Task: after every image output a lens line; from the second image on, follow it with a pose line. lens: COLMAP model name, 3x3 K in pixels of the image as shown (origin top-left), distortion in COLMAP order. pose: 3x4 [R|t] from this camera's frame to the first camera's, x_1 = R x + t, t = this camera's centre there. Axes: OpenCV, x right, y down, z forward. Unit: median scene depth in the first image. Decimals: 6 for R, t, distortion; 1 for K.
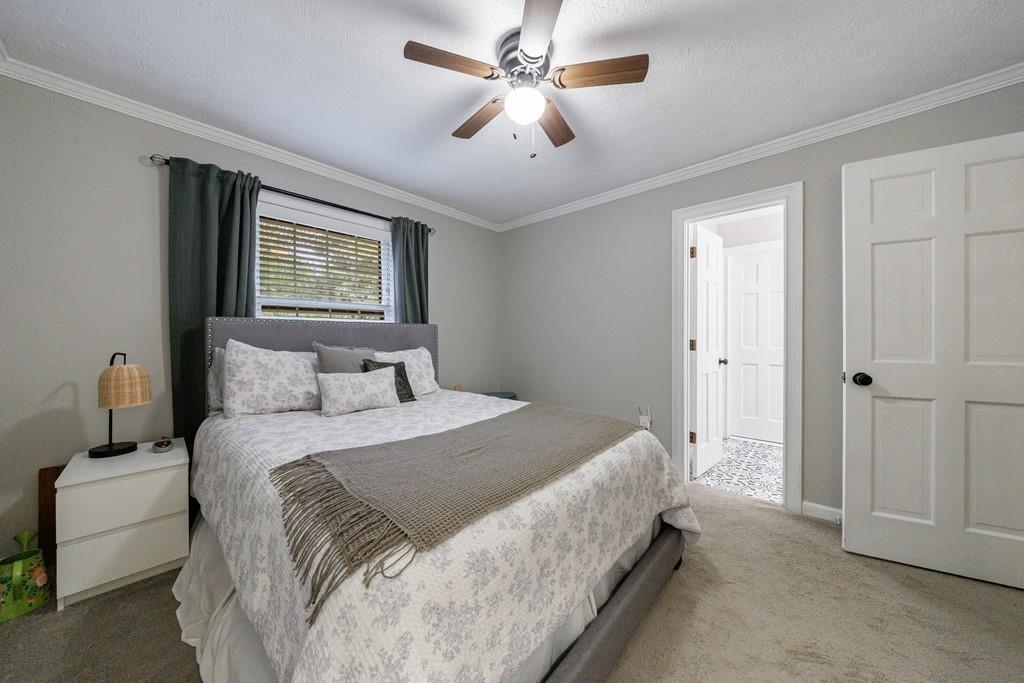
lens RADIAL K [[359.0, 0, 514.3], [0, 359.0, 335.0], [0, 0, 1]] dist [0.002454, -0.000737]
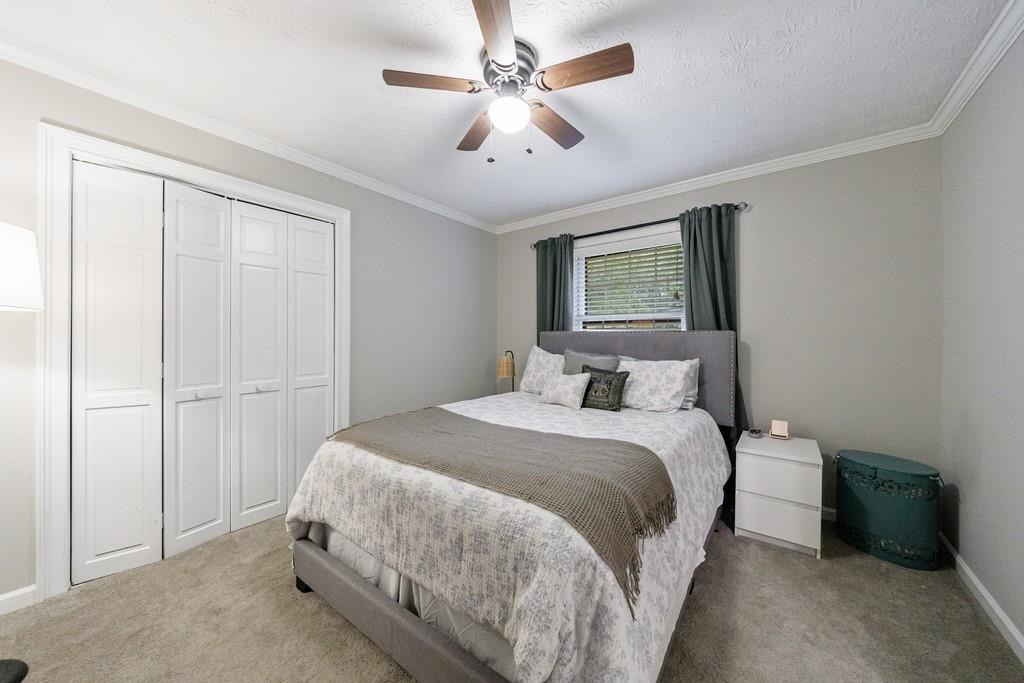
lens RADIAL K [[359.0, 0, 510.7], [0, 359.0, 342.4], [0, 0, 1]] dist [0.002454, -0.000737]
pose [[0.050285, 0.009204, -0.998692, 0.654462], [-0.008741, 0.999923, 0.008775, -0.011512], [0.998697, 0.008288, 0.050362, 0.632169]]
